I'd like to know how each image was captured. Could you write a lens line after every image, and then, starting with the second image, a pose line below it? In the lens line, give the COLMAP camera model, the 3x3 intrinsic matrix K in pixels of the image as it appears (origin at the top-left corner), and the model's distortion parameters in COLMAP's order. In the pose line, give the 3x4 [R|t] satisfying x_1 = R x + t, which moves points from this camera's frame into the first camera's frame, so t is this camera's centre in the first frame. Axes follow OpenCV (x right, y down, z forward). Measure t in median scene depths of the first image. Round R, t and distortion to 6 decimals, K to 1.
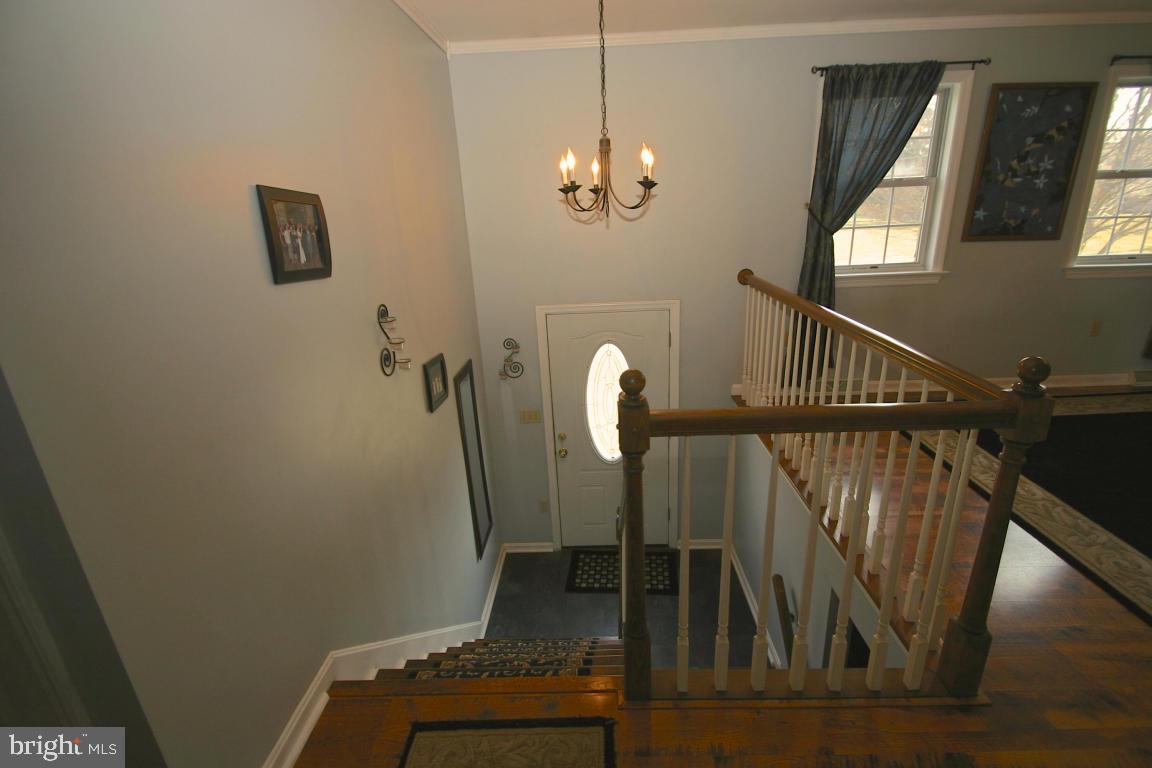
lens RADIAL K [[528.1, 0, 577.2], [0, 528.1, 381.8], [0, 0, 1]] dist [0.005133, -0.009473]
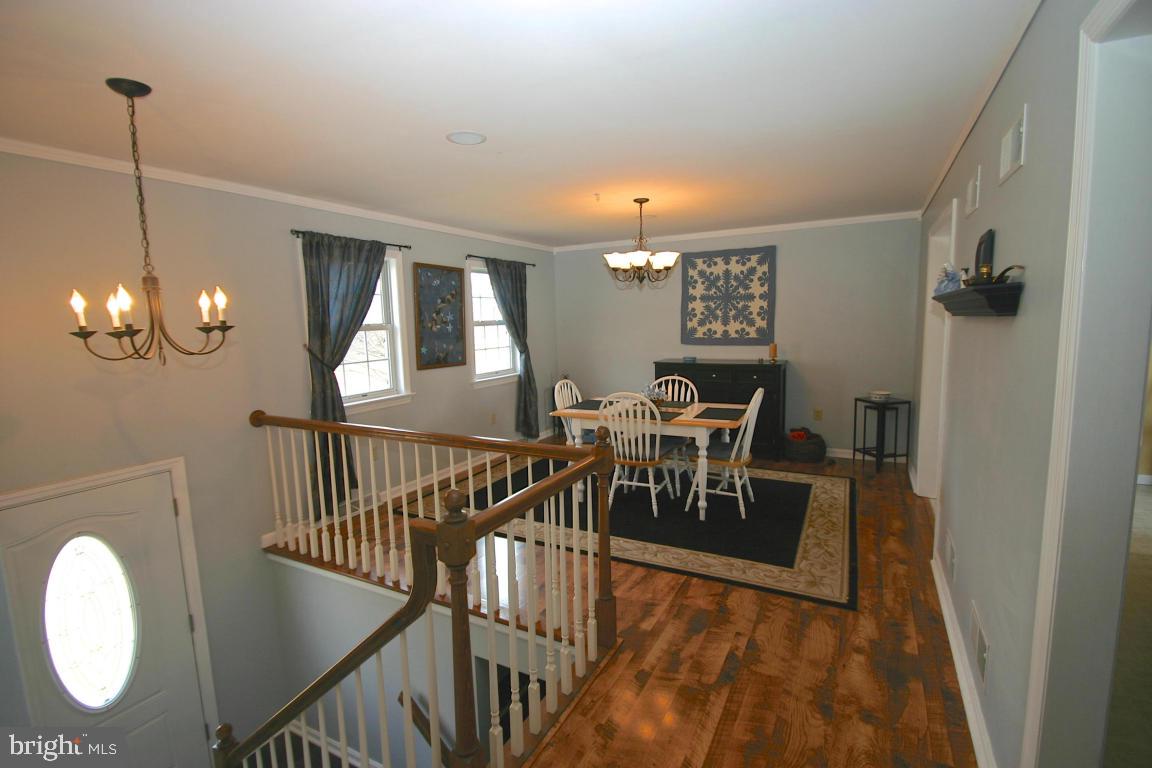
lens RADIAL K [[528.1, 0, 576.9], [0, 528.1, 385.8], [0, 0, 1]] dist [0.005133, -0.009473]
pose [[0.455208, -0.083850, 0.886428, -0.285780], [0.292306, 0.954452, -0.059823, -0.033326], [-0.841037, 0.286340, 0.458984, 0.068565]]
